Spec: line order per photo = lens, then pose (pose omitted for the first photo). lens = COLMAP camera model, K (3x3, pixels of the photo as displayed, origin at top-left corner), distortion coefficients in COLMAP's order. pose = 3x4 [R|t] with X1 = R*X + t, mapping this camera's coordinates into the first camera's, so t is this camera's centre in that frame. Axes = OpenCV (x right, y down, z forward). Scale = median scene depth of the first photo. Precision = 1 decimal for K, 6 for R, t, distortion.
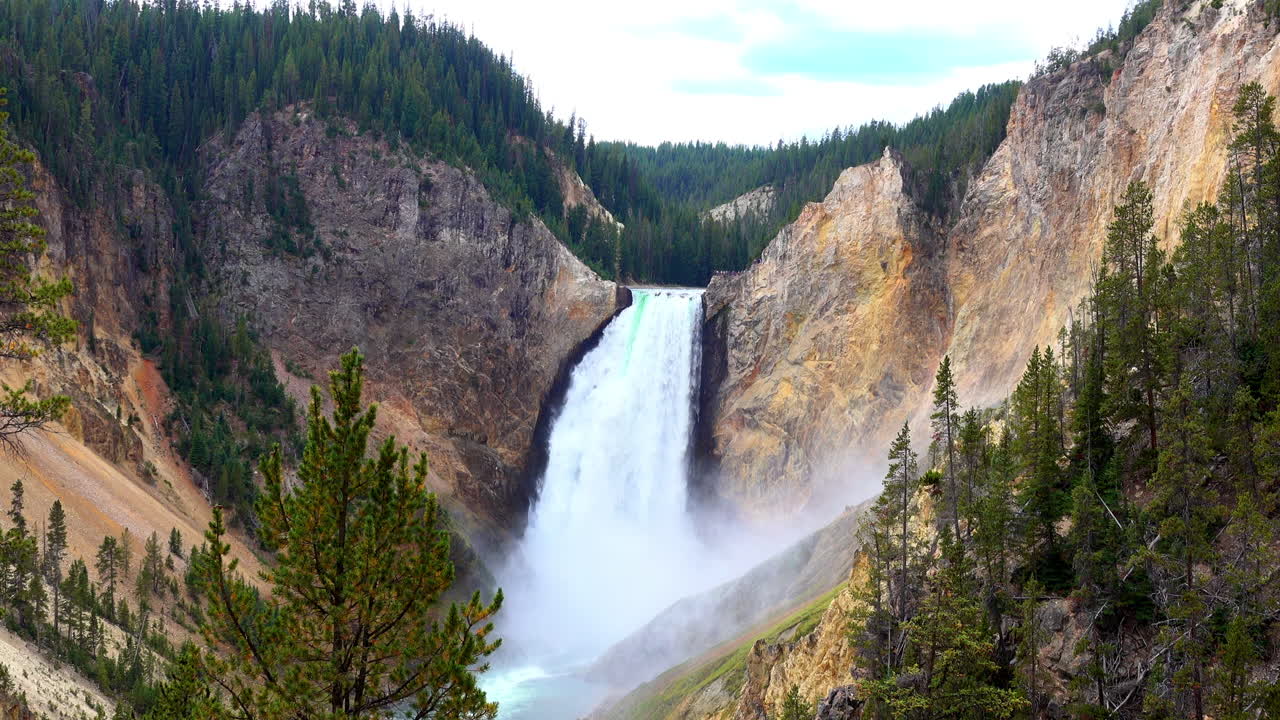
lens RADIAL K [[1593.2, 0, 664.5], [0, 1593.2, 393.7], [0, 0, 1]] dist [-0.014079, -0.037630]
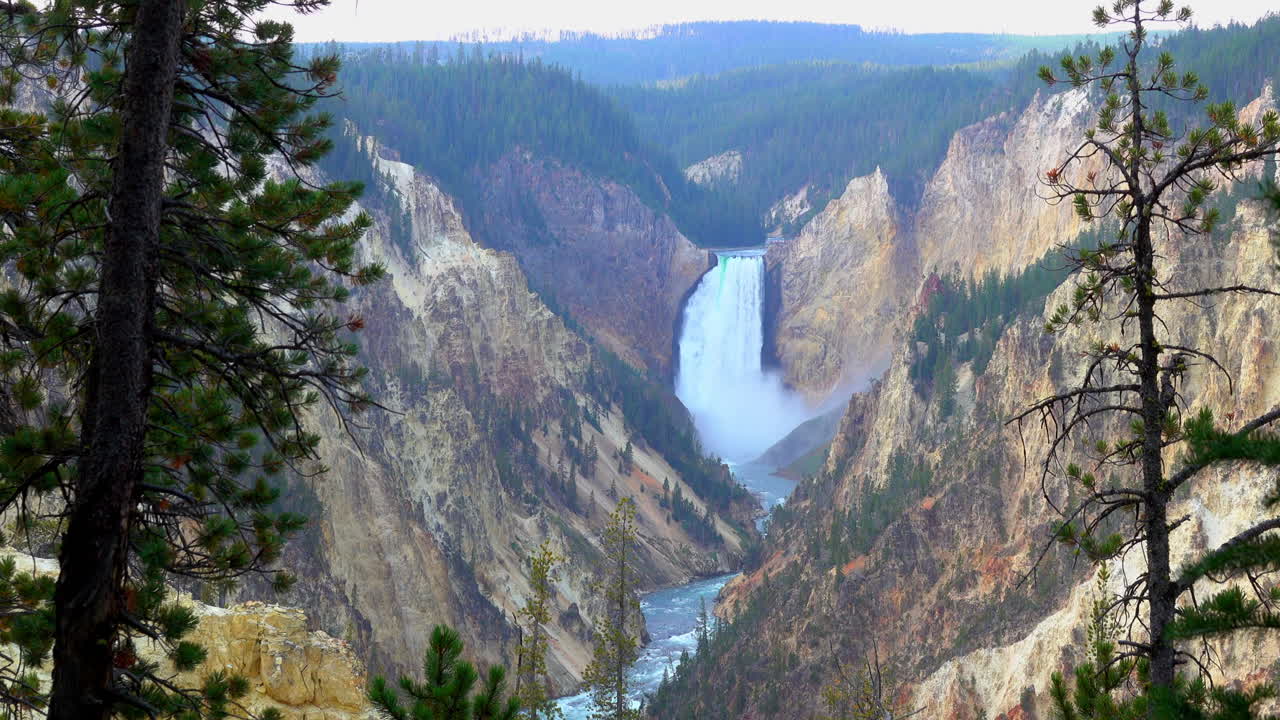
lens RADIAL K [[2996.1, 0, 688.8], [0, 2996.1, 360.4], [0, 0, 1]] dist [0.004867, 0.255492]
pose [[0.985258, -0.039705, 0.166402, -0.586928], [0.038548, 0.999205, 0.010176, 0.009088], [-0.166674, -0.003611, 0.986006, -2.066488]]
